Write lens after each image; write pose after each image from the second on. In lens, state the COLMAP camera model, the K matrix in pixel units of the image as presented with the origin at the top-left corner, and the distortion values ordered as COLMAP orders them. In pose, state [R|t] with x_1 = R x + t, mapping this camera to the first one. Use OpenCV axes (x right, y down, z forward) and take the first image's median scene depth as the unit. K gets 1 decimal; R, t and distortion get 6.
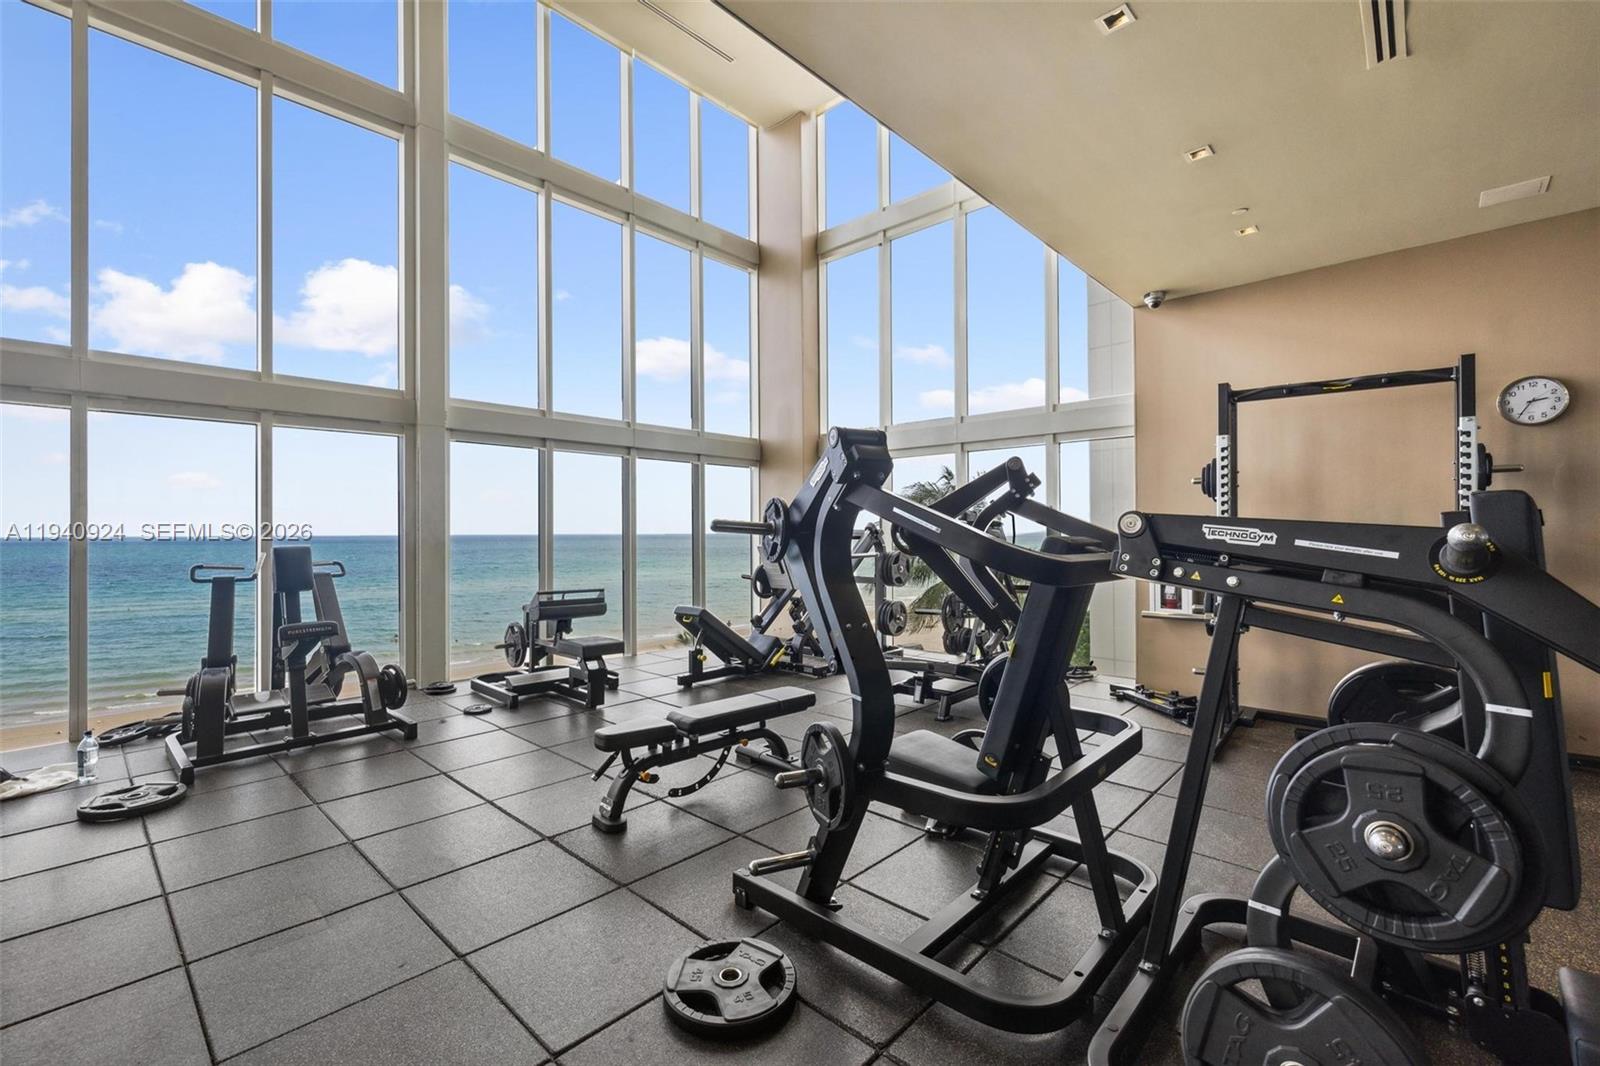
lens RADIAL K [[684.9, 0, 800.7], [0, 684.9, 527.6], [0, 0, 1]] dist [0.001462, -0.000157]
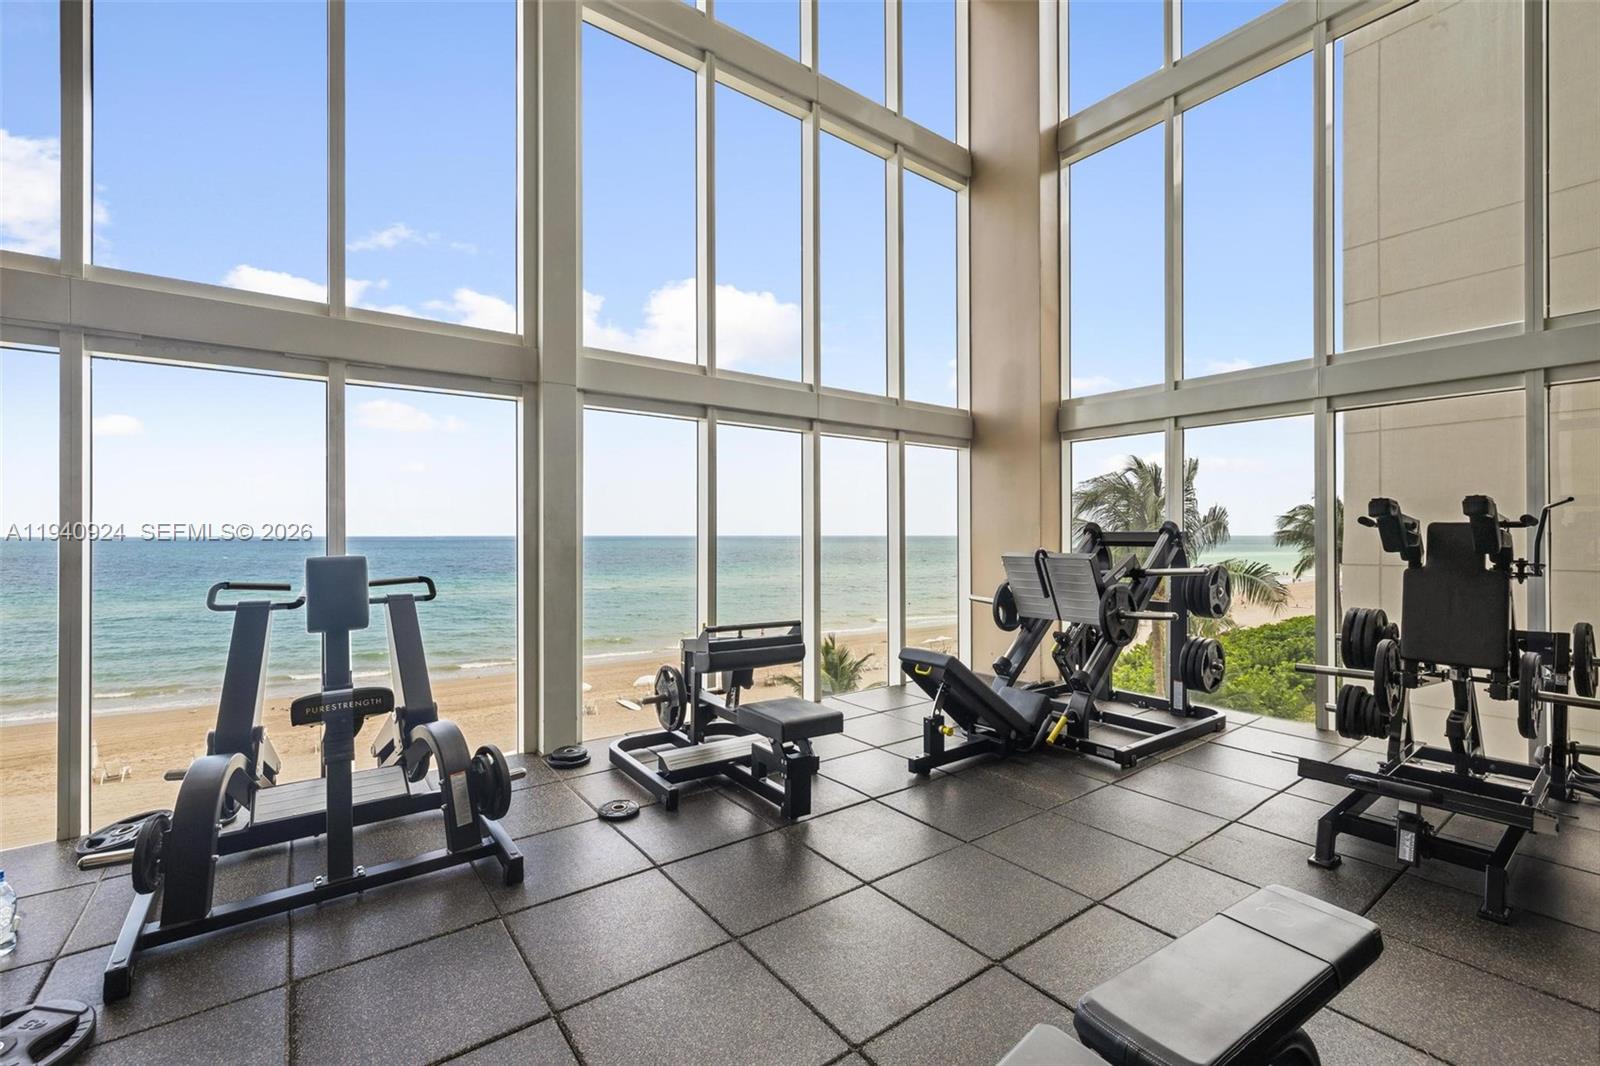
lens RADIAL K [[680.1, 0, 800.0], [0, 680.1, 533.0], [0, 0, 1]] dist [-0.001042, -0.000038]
pose [[0.983382, 0.003602, -0.181515, -0.166377], [-0.002637, 0.999981, 0.005557, 0.001332], [0.181532, -0.004986, 0.983372, 0.356204]]
